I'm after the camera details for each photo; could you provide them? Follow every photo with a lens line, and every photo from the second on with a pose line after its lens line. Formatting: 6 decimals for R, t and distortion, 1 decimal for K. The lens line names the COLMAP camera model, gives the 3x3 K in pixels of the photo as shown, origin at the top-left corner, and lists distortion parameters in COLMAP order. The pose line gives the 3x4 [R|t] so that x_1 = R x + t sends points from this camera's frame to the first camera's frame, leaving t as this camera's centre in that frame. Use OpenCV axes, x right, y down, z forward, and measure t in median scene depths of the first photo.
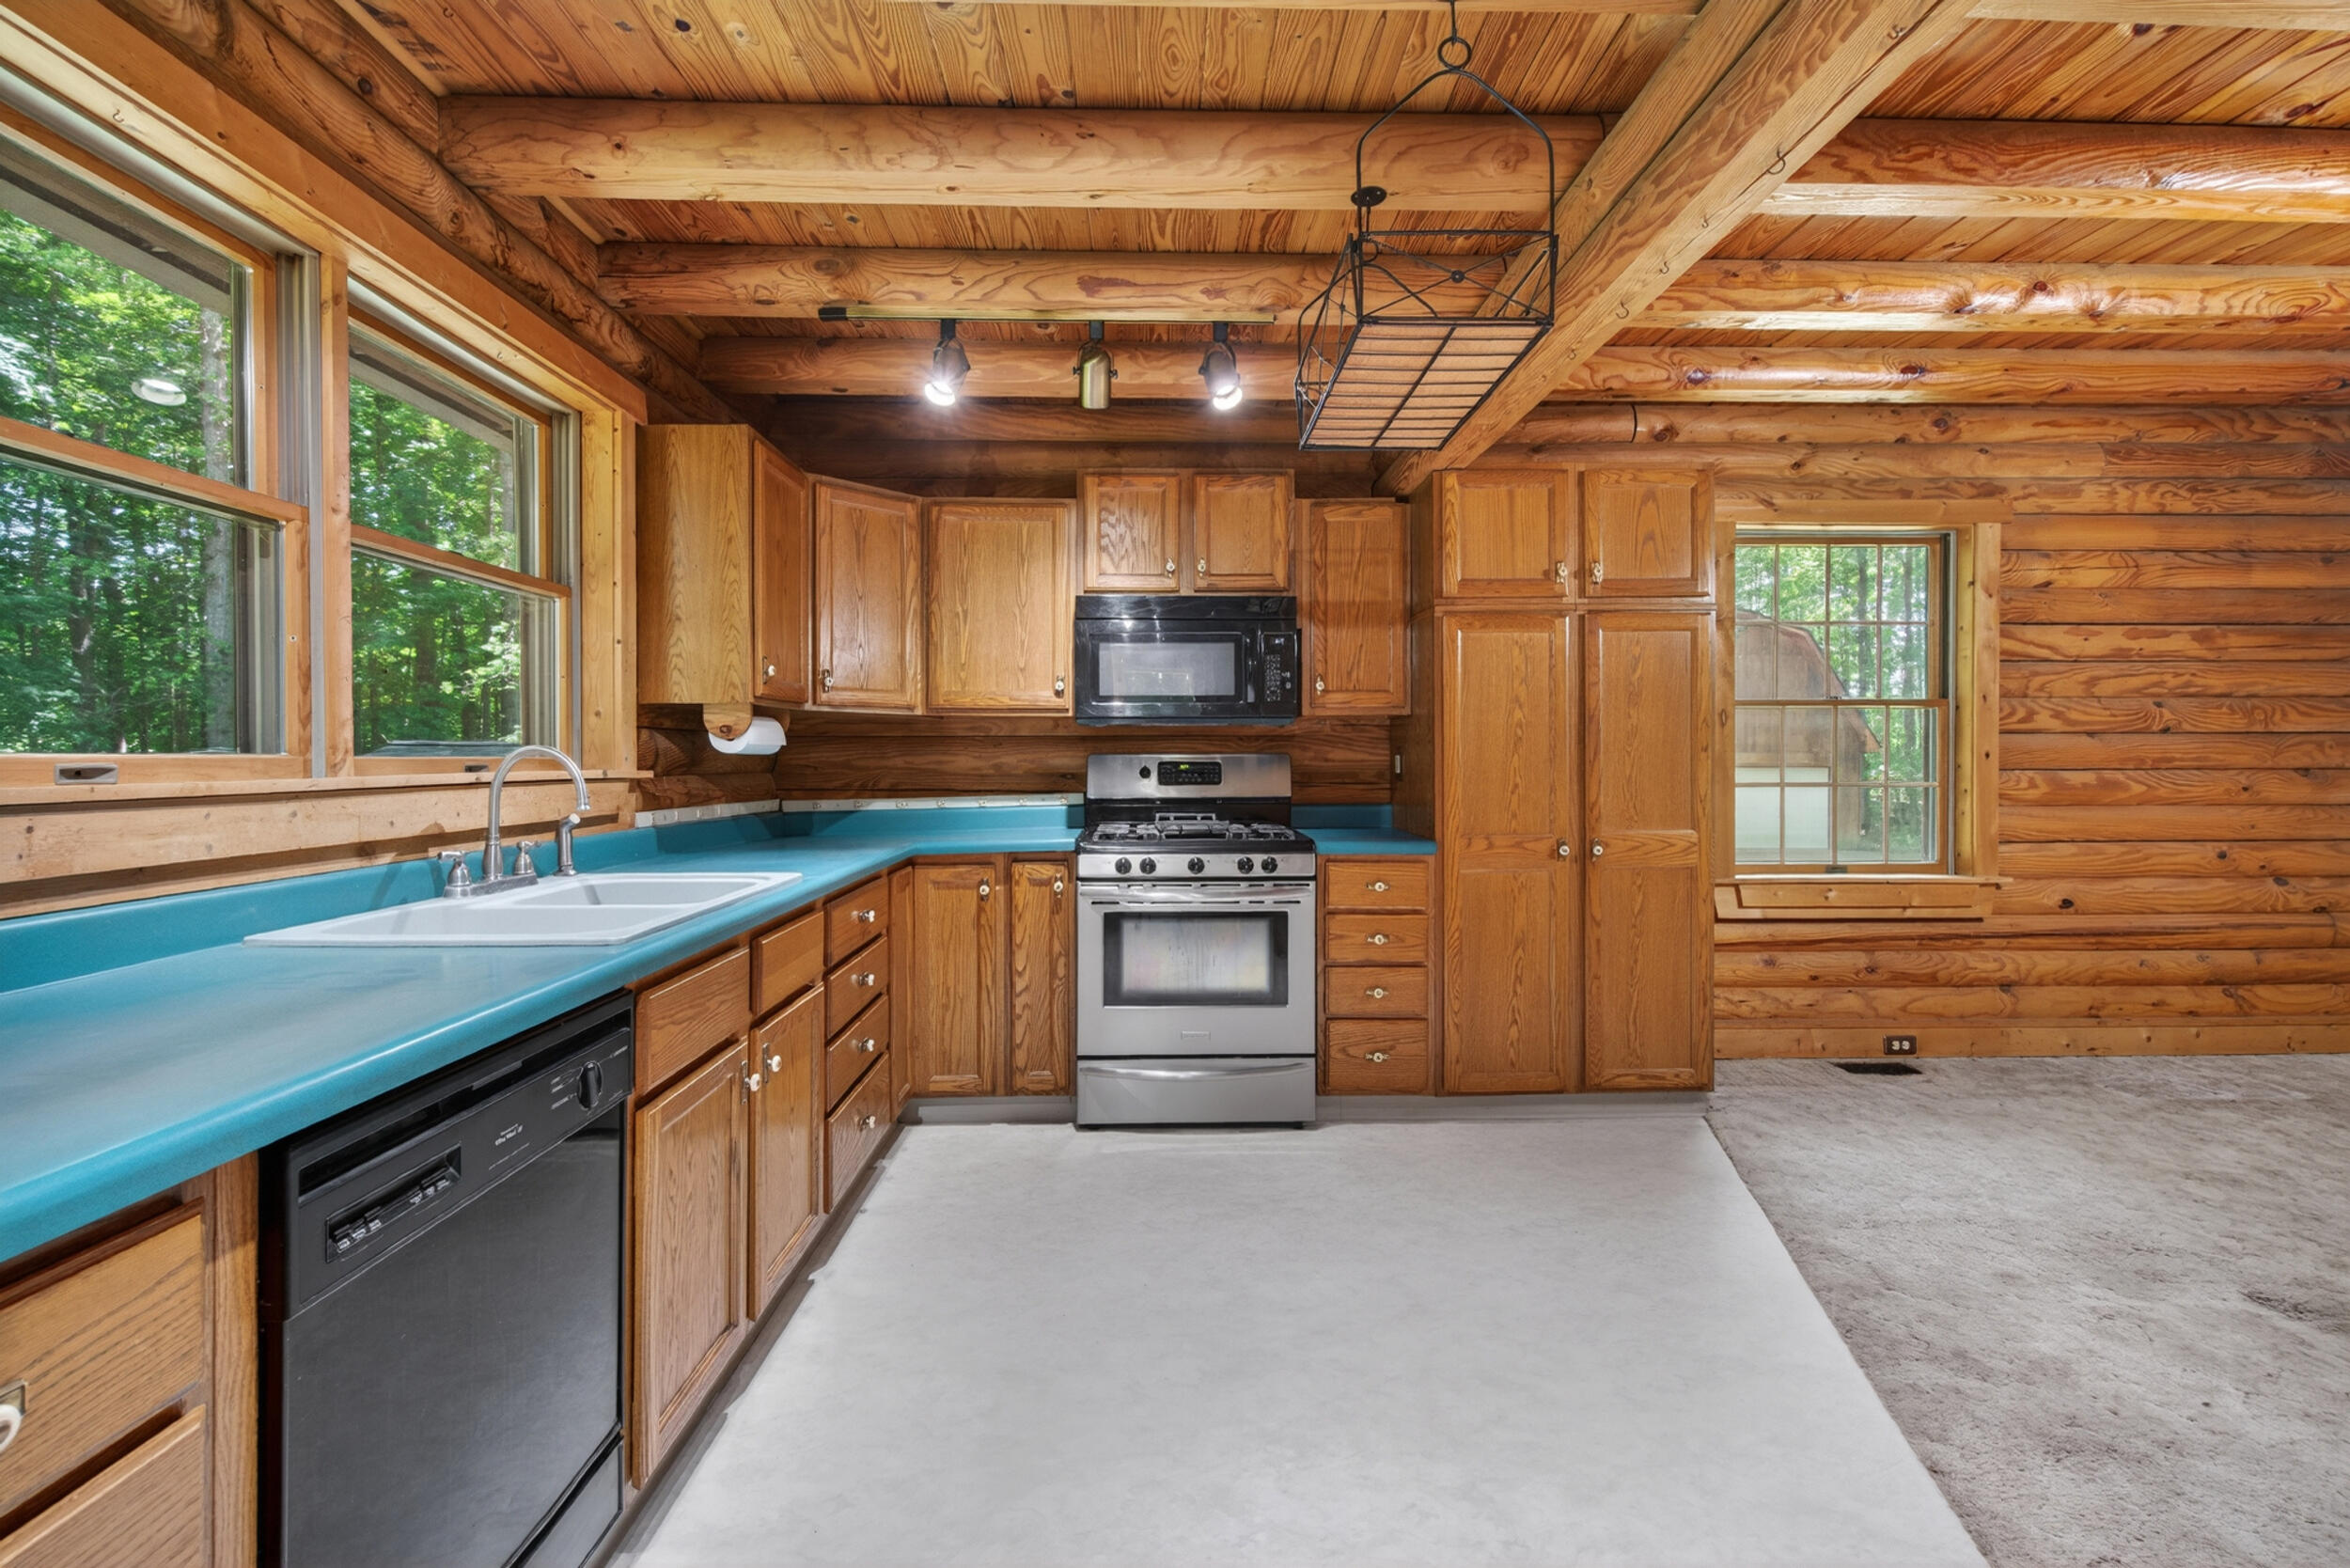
lens RADIAL K [[1045.7, 0, 1168.0], [0, 1045.7, 749.2], [0, 0, 1]] dist [0.001746, -0.000086]
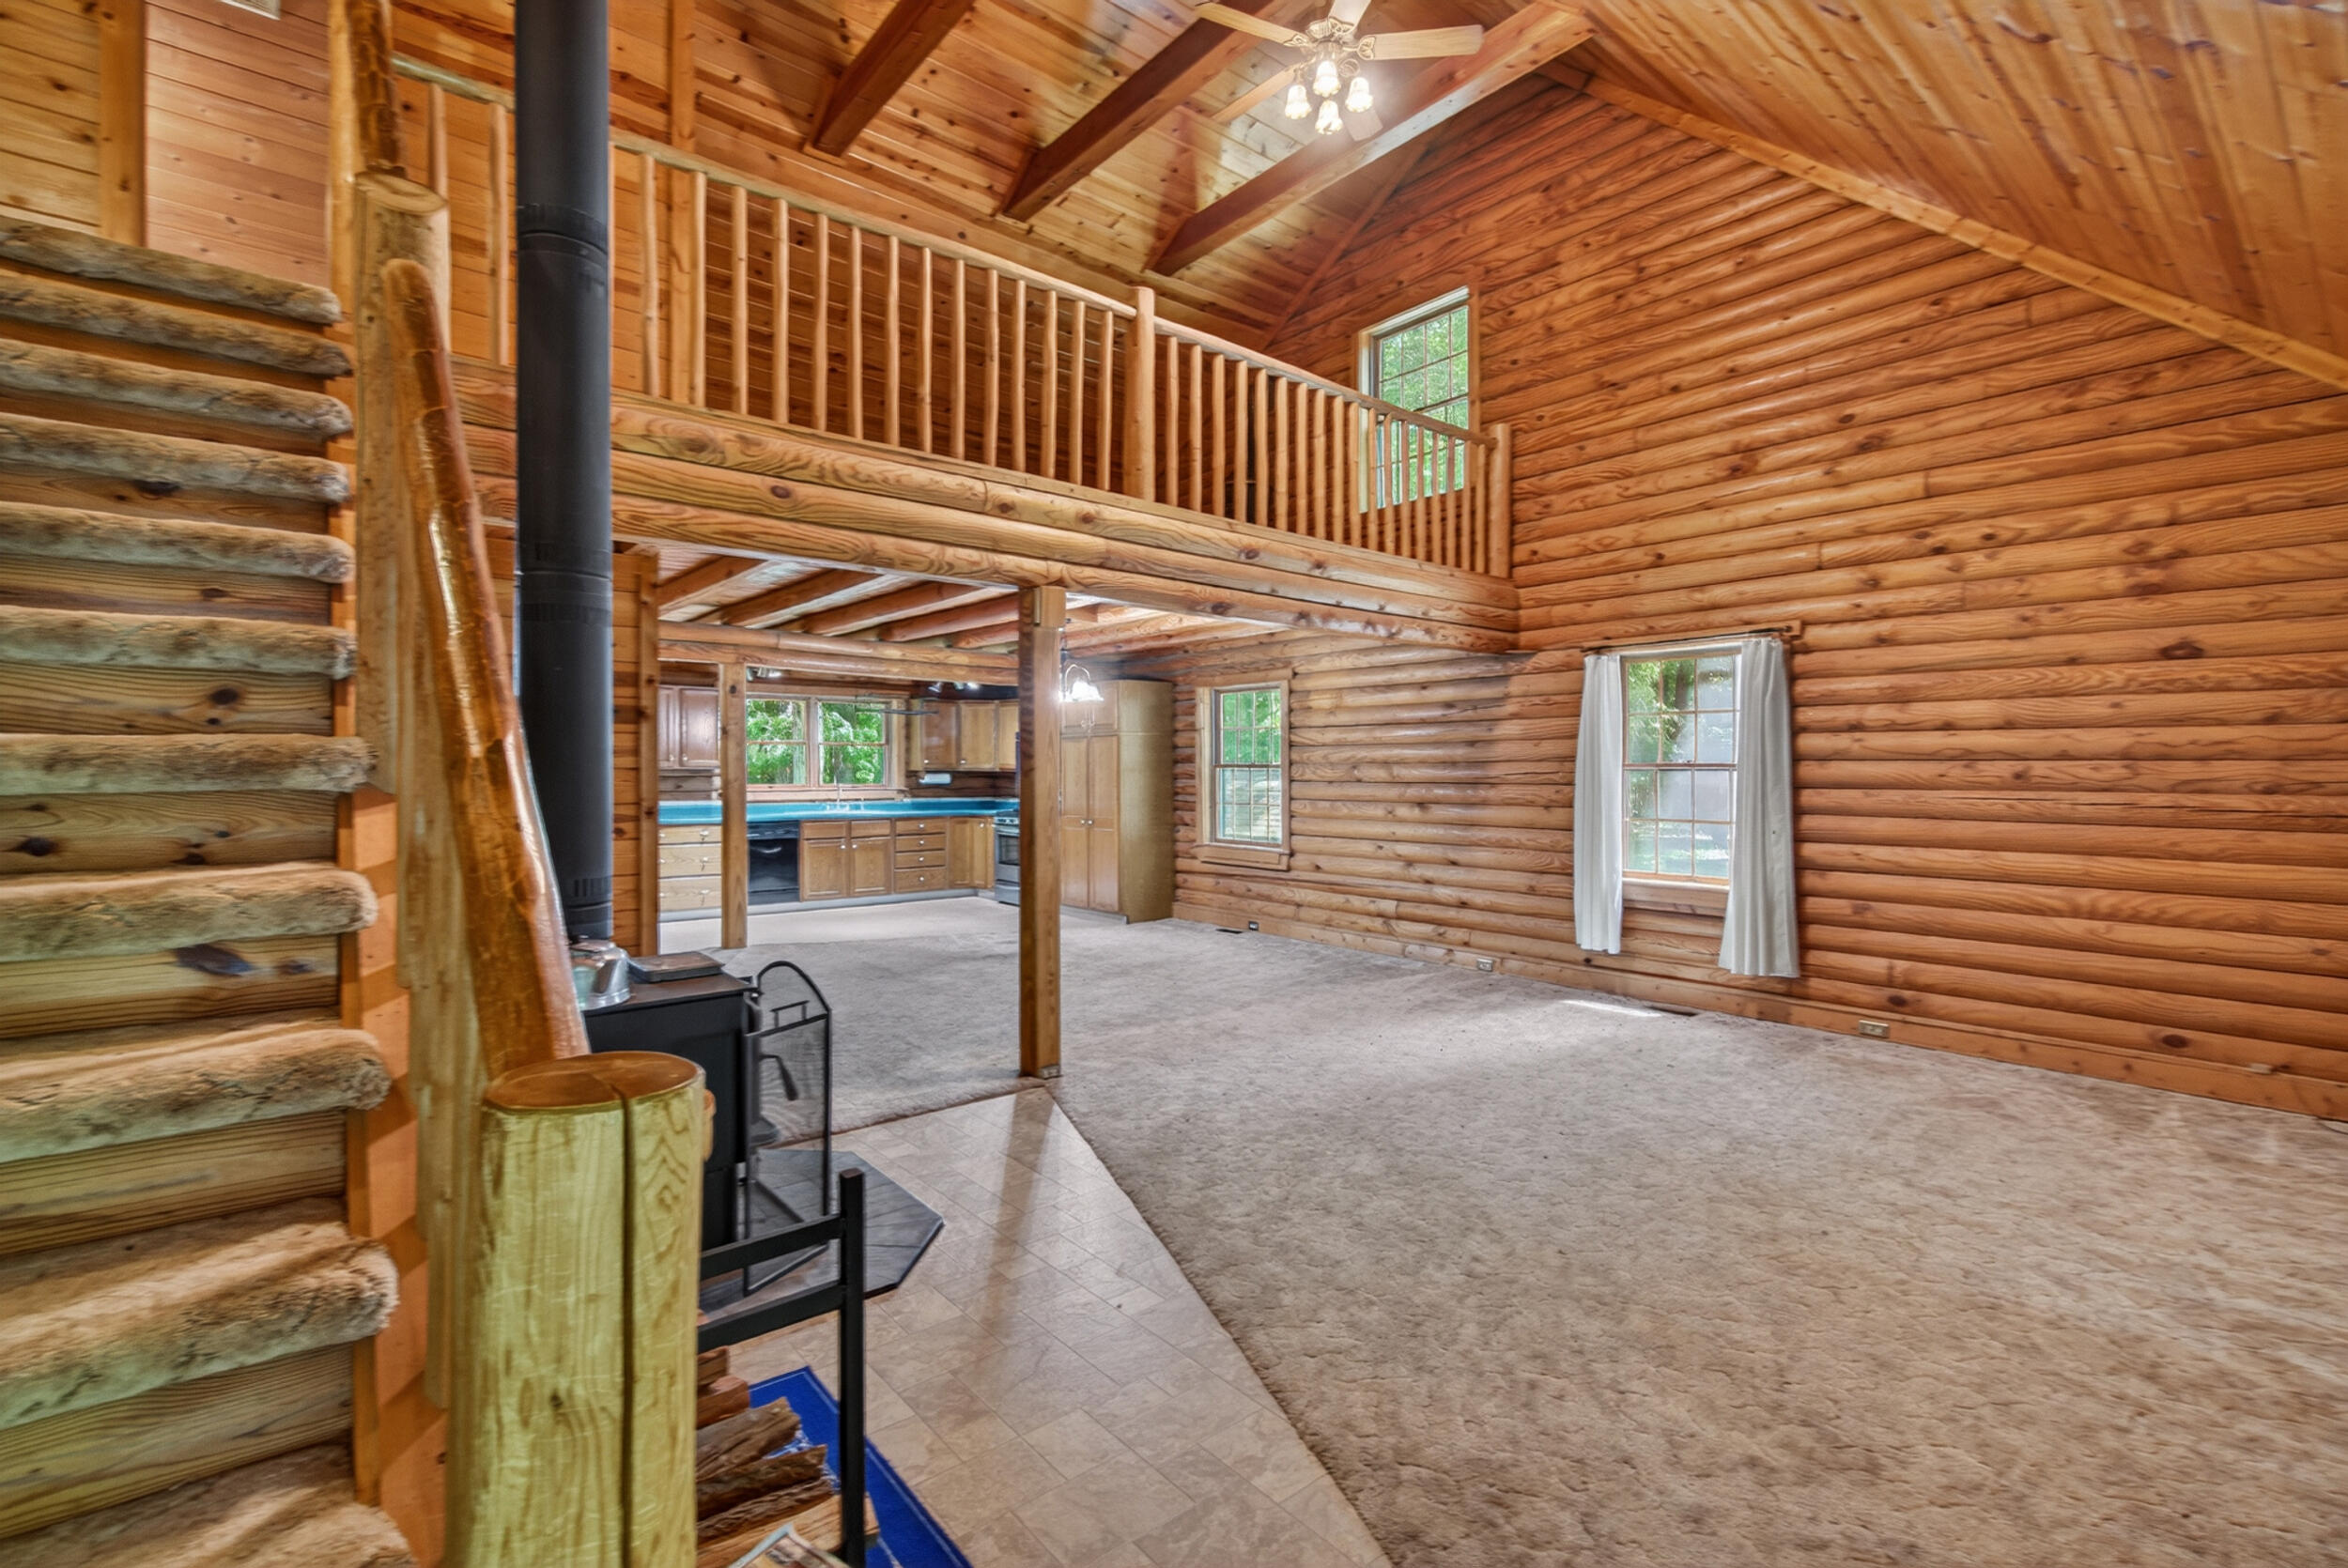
lens RADIAL K [[1018.9, 0, 1176.7], [0, 1018.9, 778.6], [0, 0, 1]] dist [0.003200, -0.000112]
pose [[0.618313, 0.010919, -0.785856, 2.235130], [0.000105, 0.999902, 0.013976, -0.047929], [0.785932, -0.008724, 0.618251, -0.411186]]
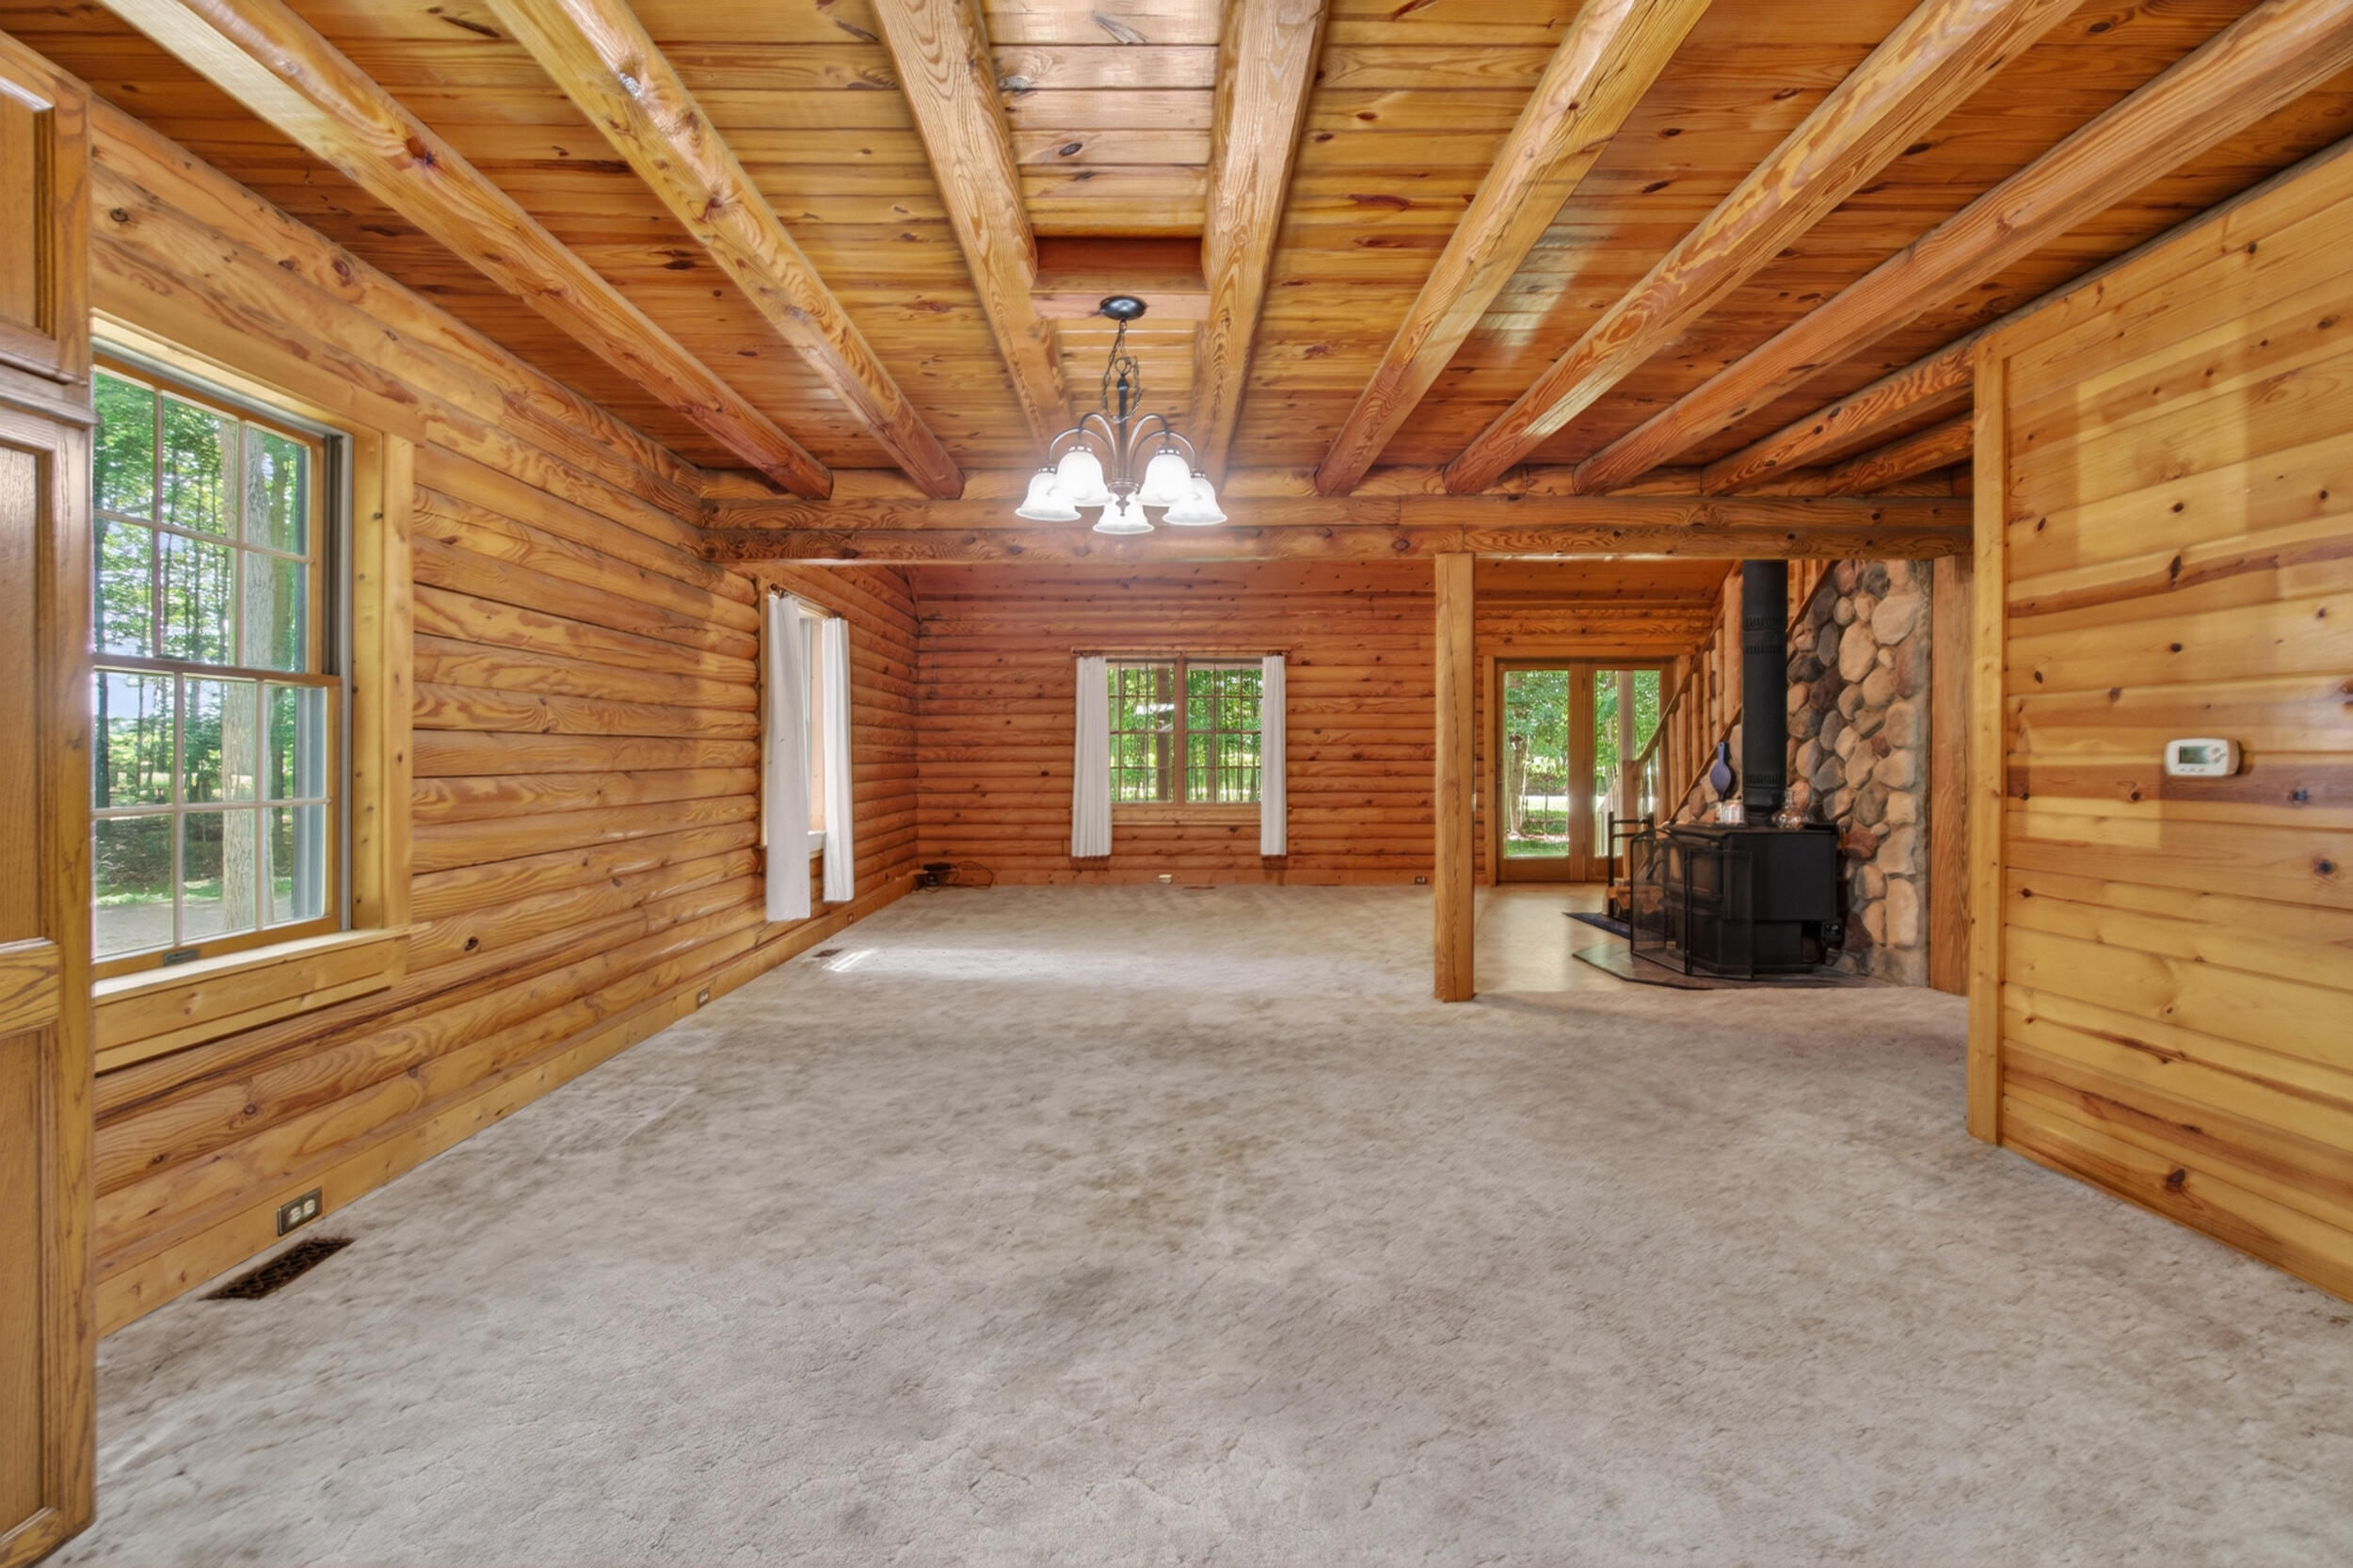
lens RADIAL K [[1007.7, 0, 1186.6], [0, 1007.7, 765.5], [0, 0, 1]] dist [0.000443, 0.000125]
pose [[0.000703, -0.007740, 0.999970, 0.083966], [-0.005323, 0.999956, 0.007744, 0.002048], [-0.999986, -0.005328, 0.000662, 0.453854]]
